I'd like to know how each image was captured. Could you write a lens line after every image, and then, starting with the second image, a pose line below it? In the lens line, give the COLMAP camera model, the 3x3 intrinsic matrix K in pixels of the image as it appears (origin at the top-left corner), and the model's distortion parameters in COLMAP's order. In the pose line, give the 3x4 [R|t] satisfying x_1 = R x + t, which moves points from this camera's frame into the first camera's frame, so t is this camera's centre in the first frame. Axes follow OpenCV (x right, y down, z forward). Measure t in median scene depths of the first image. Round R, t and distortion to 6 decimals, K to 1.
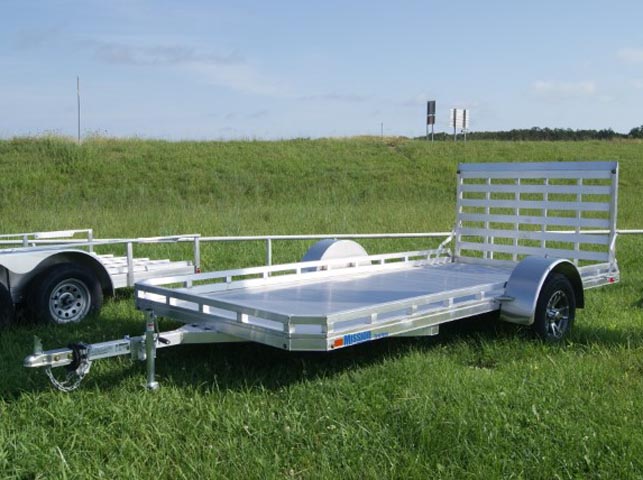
lens RADIAL K [[697.5, 0, 320.6], [0, 697.5, 241.8], [0, 0, 1]] dist [-0.067135, 0.000000]
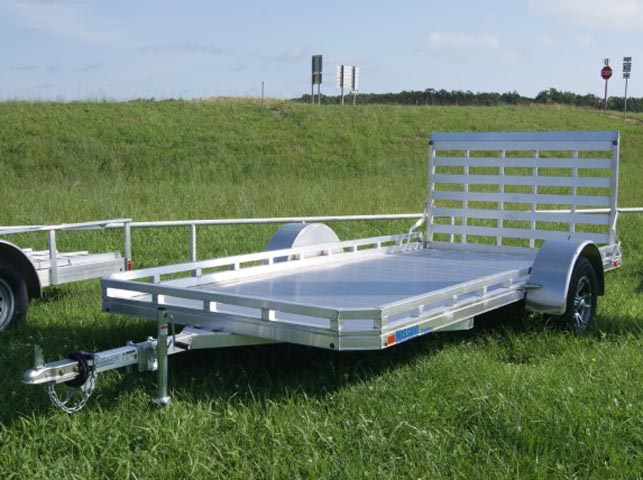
lens RADIAL K [[865.1, 0, 322.6], [0, 865.1, 239.8], [0, 0, 1]] dist [-0.033766, 0.000000]
pose [[0.982344, -0.016036, 0.186393, -0.150063], [0.013689, 0.999810, 0.013872, 0.002657], [-0.186580, -0.011075, 0.982377, -0.024441]]
